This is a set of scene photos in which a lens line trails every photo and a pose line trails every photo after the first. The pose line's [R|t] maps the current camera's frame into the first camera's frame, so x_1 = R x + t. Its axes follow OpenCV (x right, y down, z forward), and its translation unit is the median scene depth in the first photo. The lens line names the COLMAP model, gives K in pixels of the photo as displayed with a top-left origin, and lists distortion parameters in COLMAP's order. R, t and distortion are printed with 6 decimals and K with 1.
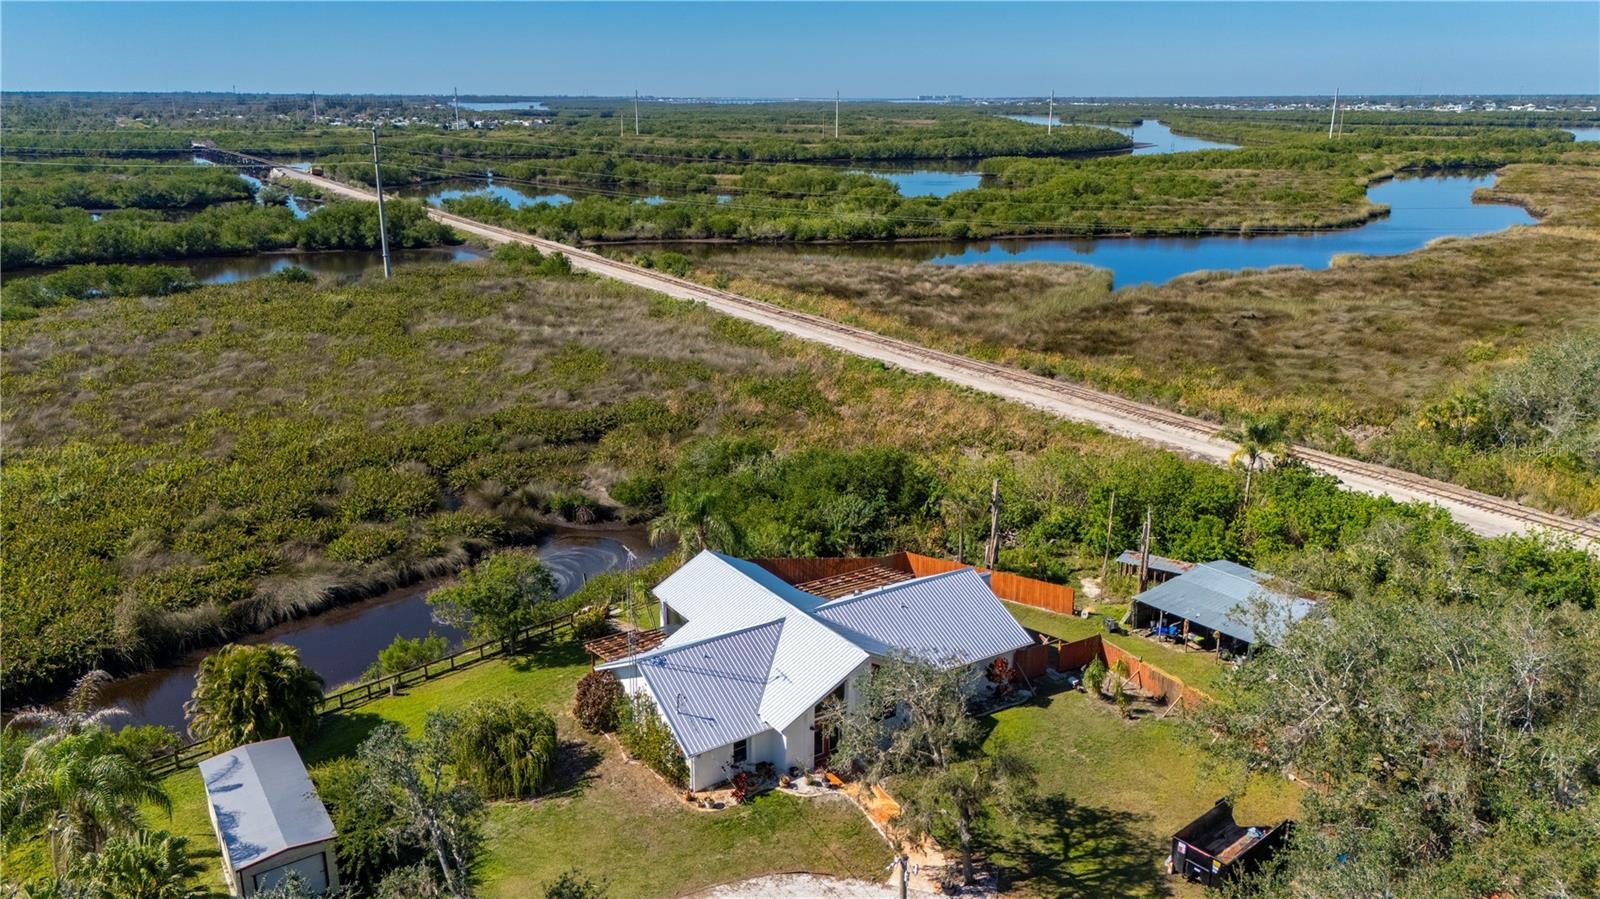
lens RADIAL K [[1161.8, 0, 802.2], [0, 1161.8, 464.5], [0, 0, 1]] dist [0.073331, -0.076492]
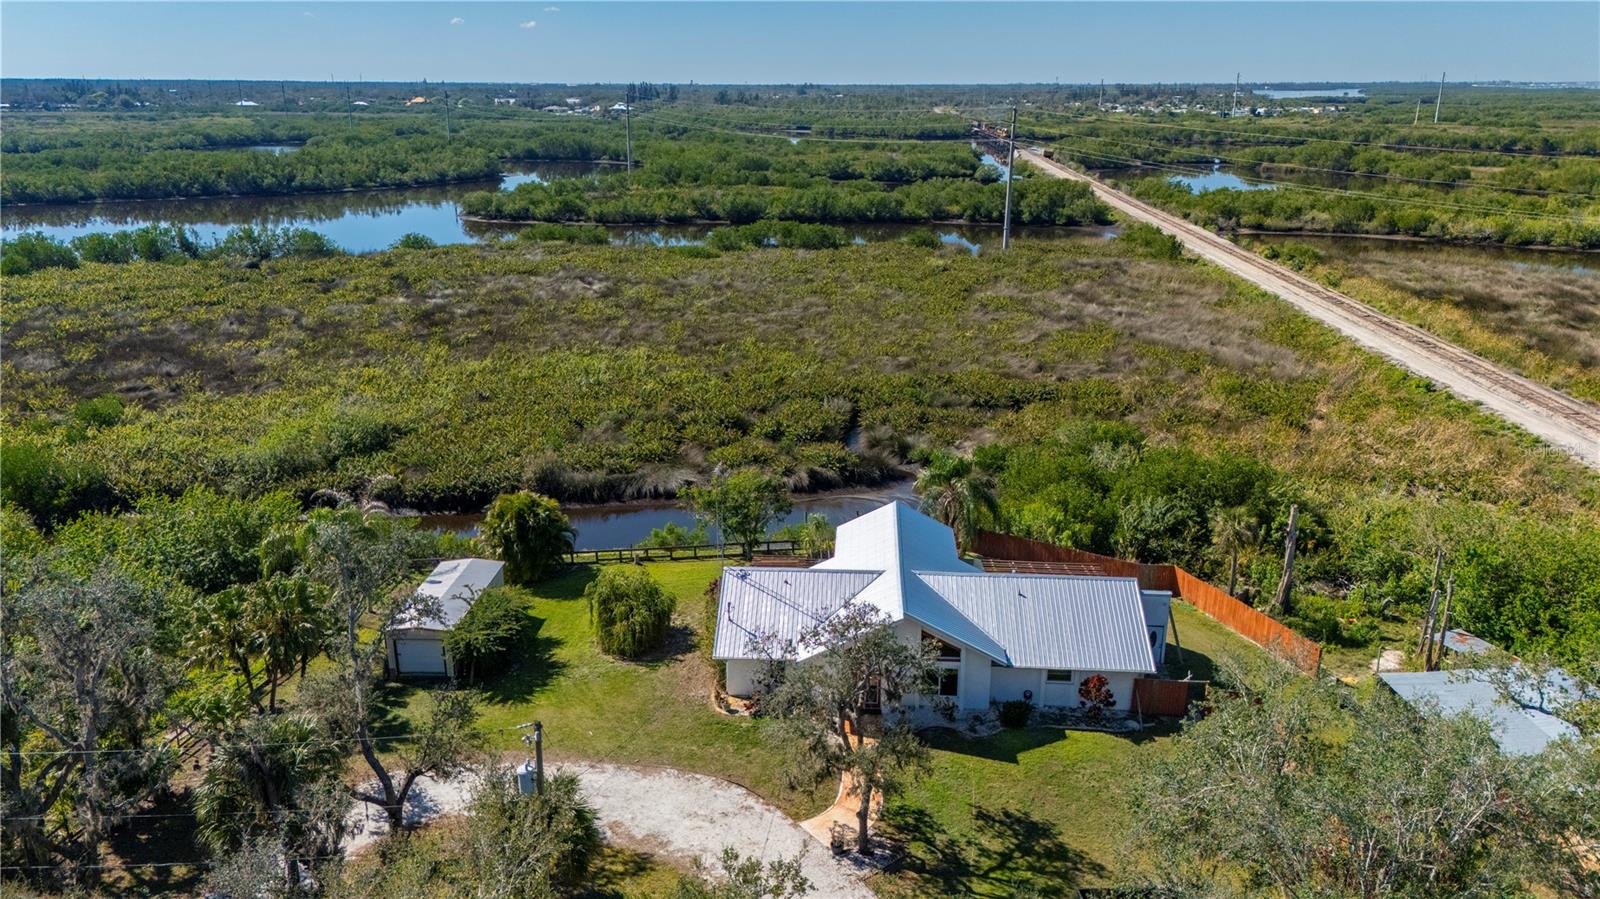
lens RADIAL K [[1172.3, 0, 800.0], [0, 1172.3, 449.5], [0, 0, 1]] dist [0.062718, -0.048746]
pose [[0.802275, 0.175197, -0.570667, 0.140198], [-0.178197, 0.982664, 0.051164, -0.002806], [0.569738, 0.060644, 0.819586, 0.034391]]
